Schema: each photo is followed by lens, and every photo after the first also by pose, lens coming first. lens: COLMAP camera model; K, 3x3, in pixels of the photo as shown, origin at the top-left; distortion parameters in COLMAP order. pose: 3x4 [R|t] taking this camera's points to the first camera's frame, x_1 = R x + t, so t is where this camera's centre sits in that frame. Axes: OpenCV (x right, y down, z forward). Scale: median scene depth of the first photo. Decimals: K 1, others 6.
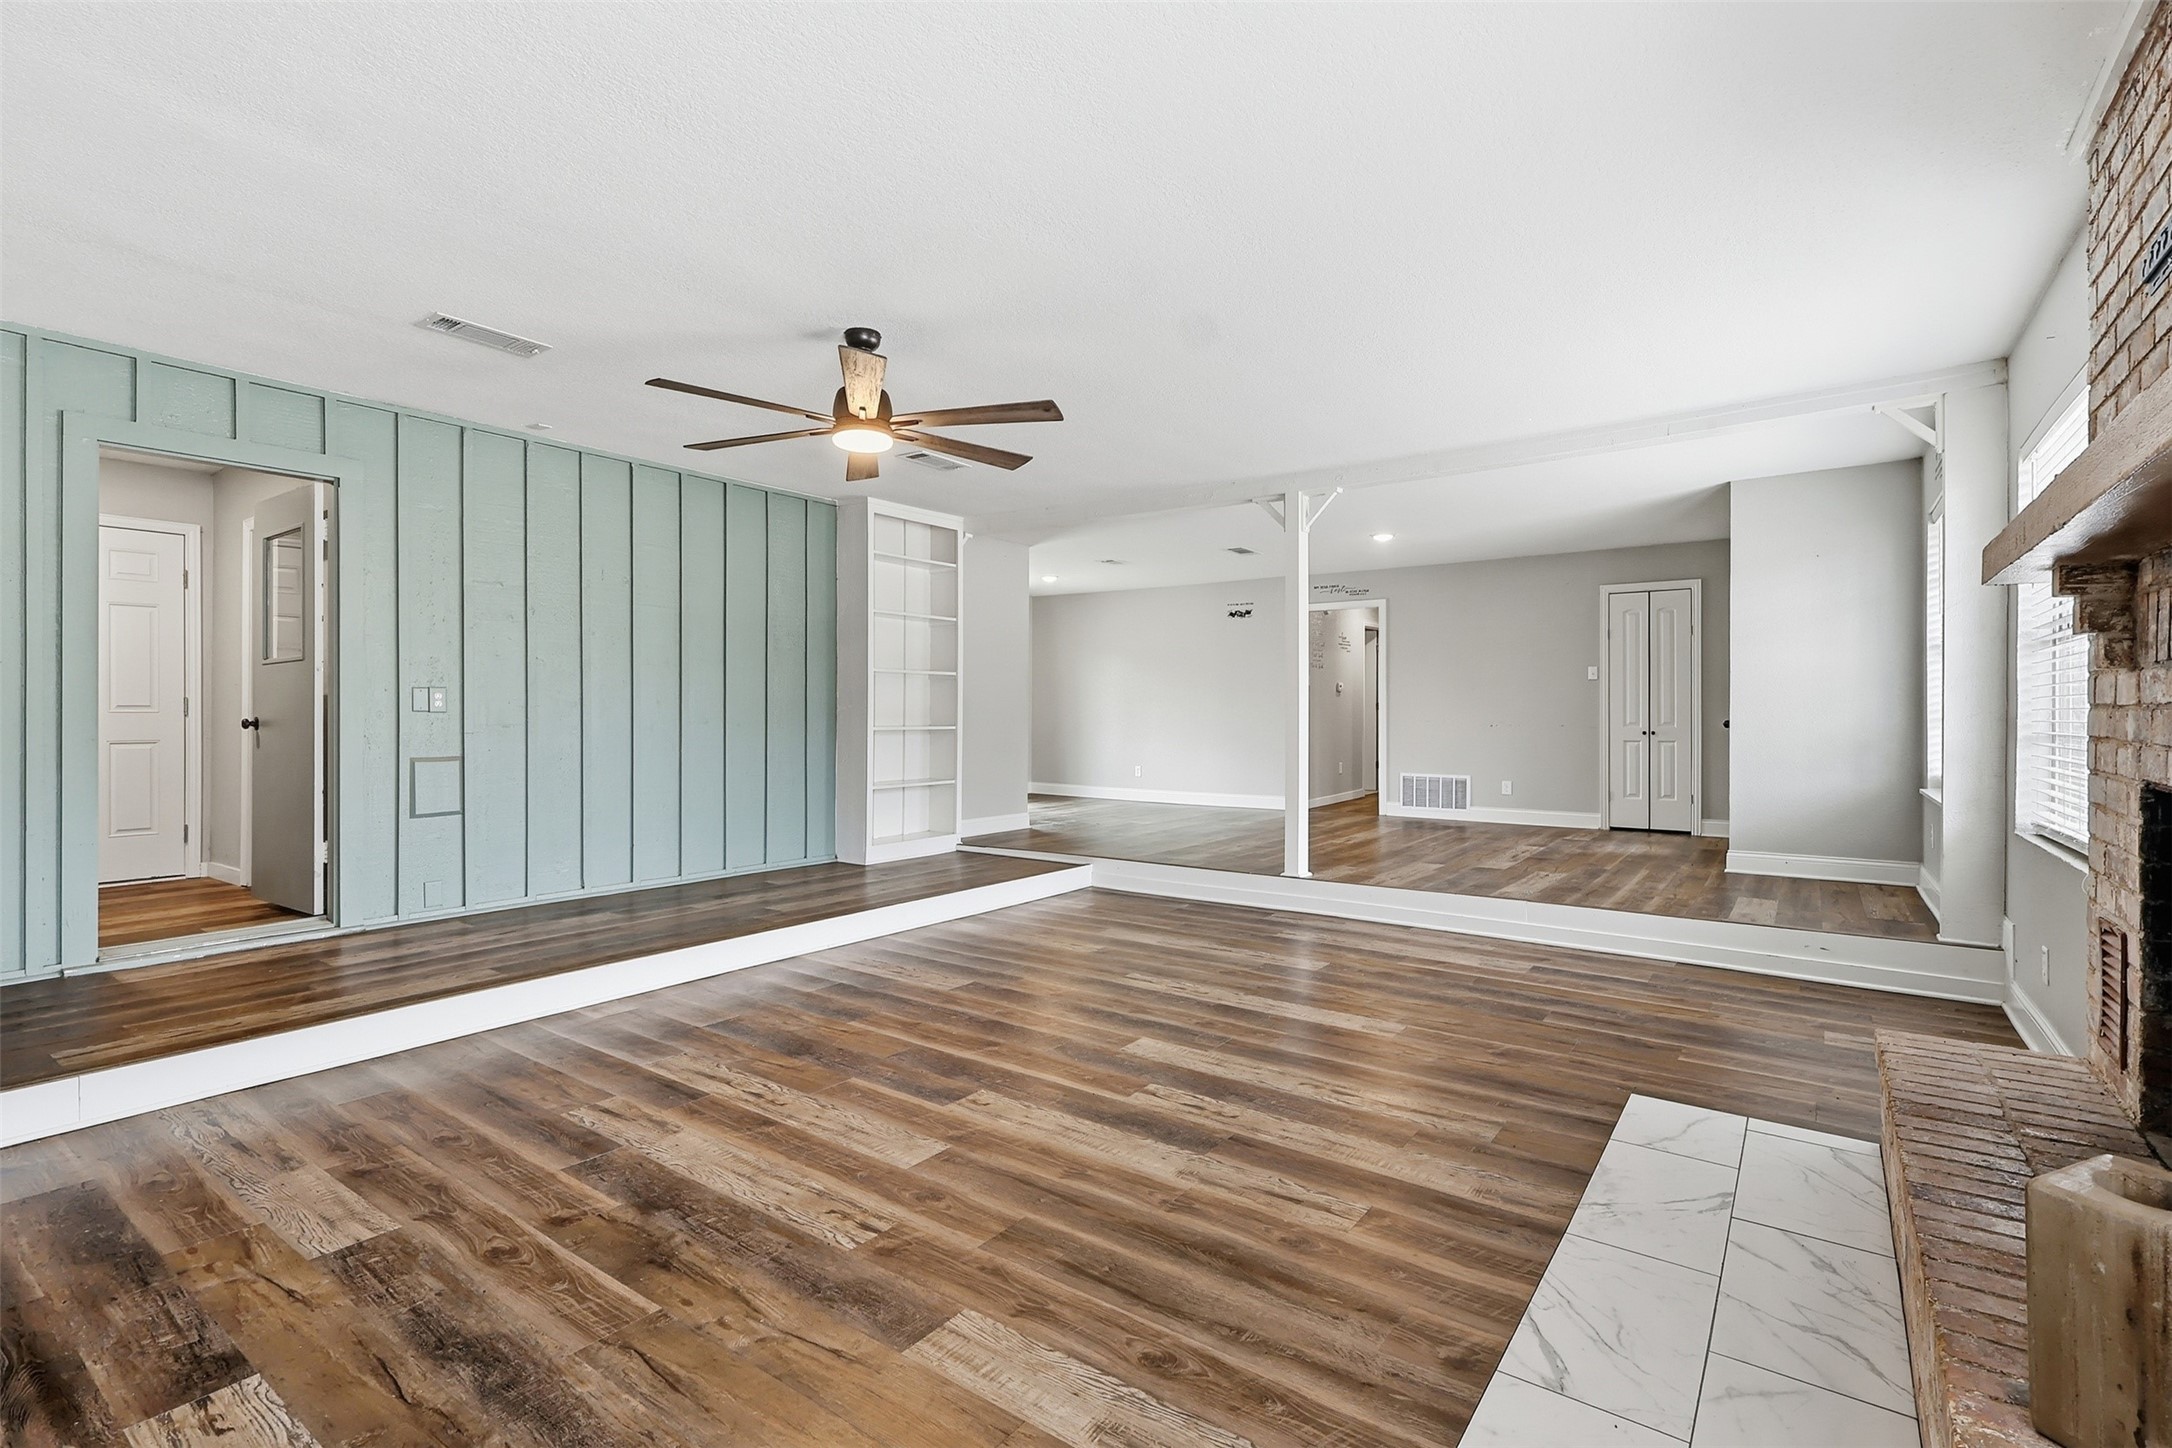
lens RADIAL K [[1009.3, 0, 1068.9], [0, 1009.3, 719.6], [0, 0, 1]] dist [0.000269, 0.000608]
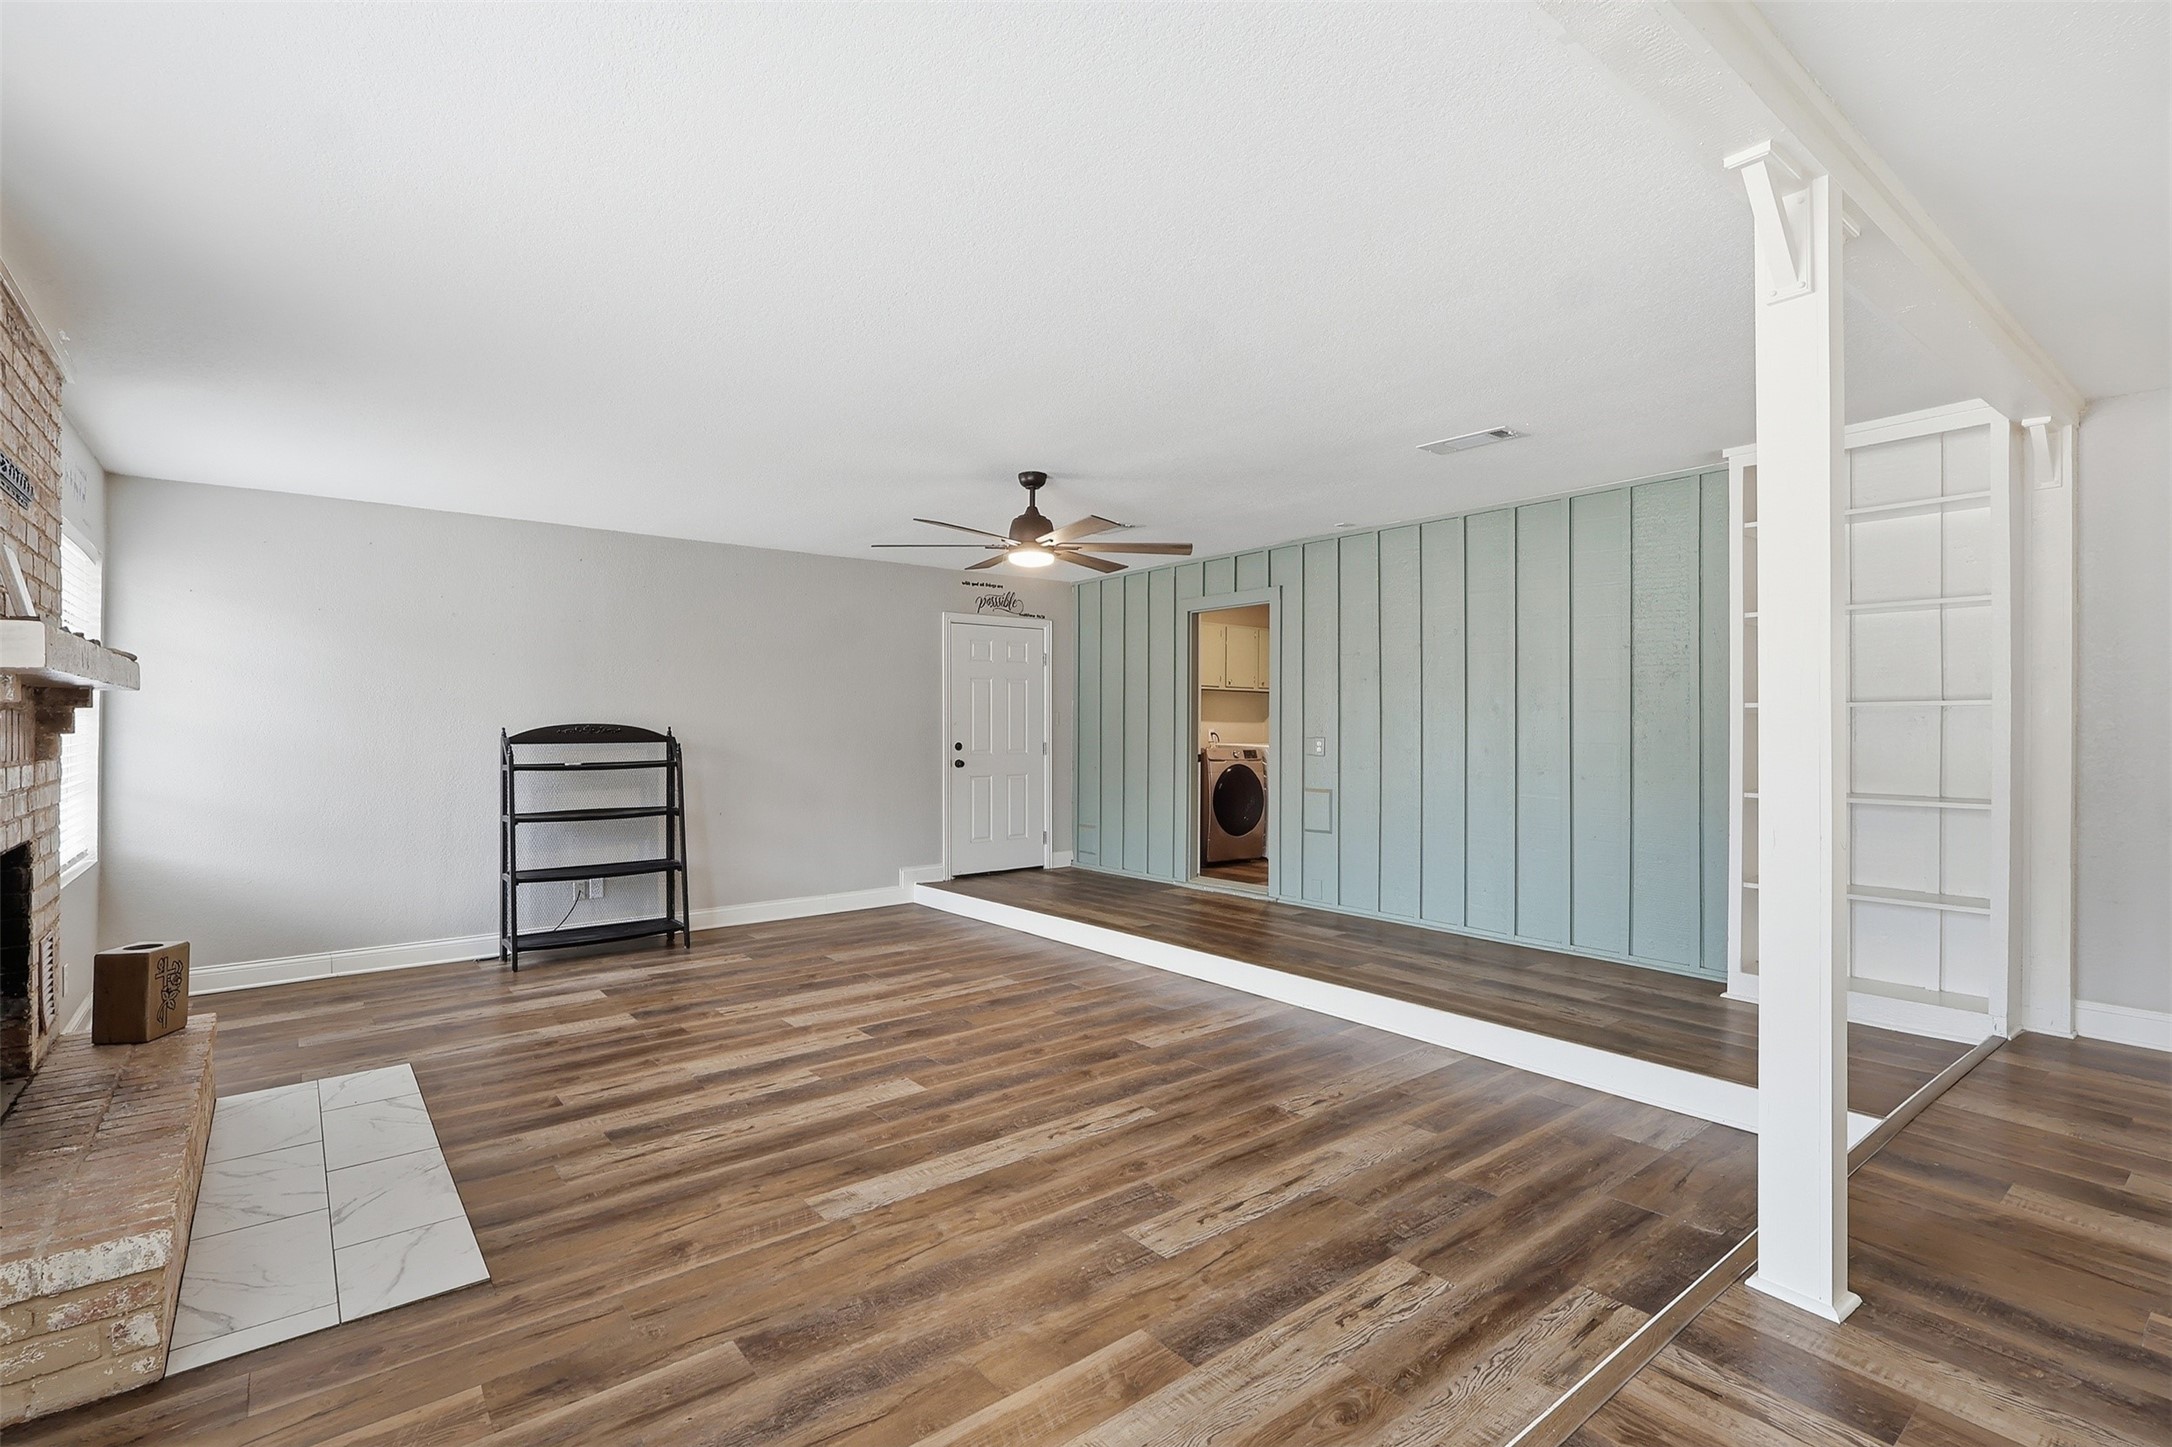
lens RADIAL K [[1009.3, 0, 1091.0], [0, 1009.3, 726.6], [0, 0, 1]] dist [0.000269, 0.000608]
pose [[-0.253986, -0.001374, -0.967207, 1.260432], [-0.008447, 0.999964, 0.000797, -0.076099], [0.967171, 0.008372, -0.253989, 1.726244]]
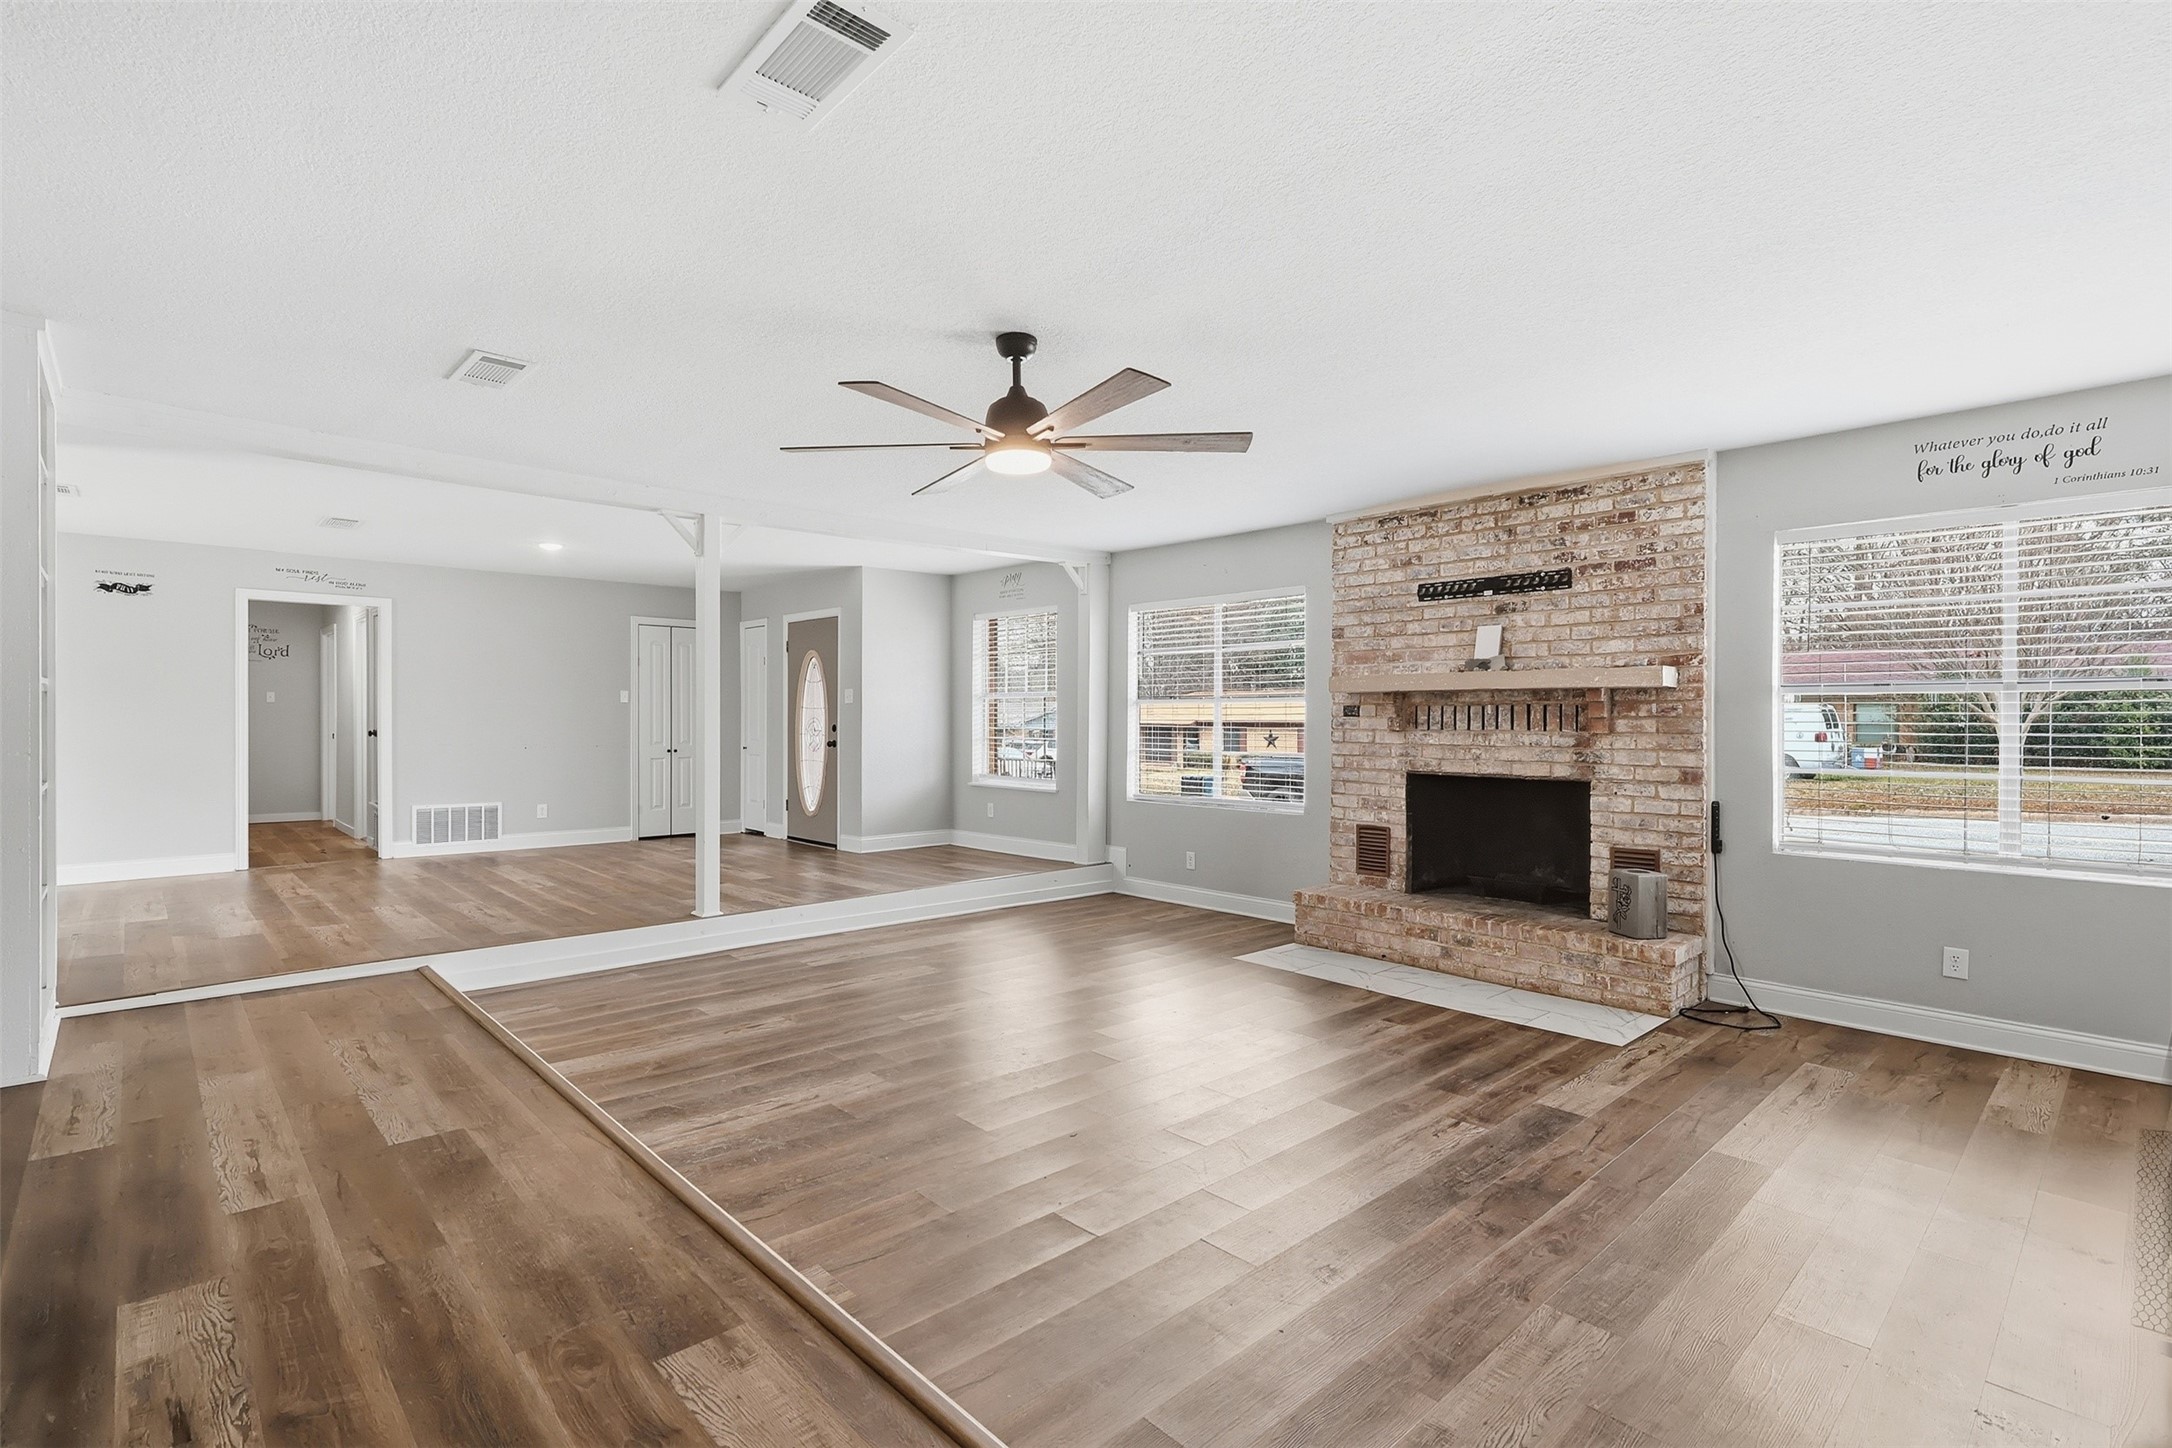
lens RADIAL K [[1009.3, 0, 1076.3], [0, 1009.3, 725.5], [0, 0, 1]] dist [0.000269, 0.000608]
pose [[0.190677, -0.006764, 0.981630, -1.314232], [0.003521, 0.999975, 0.006207, -0.060521], [-0.981647, 0.002273, 0.190696, 0.960194]]
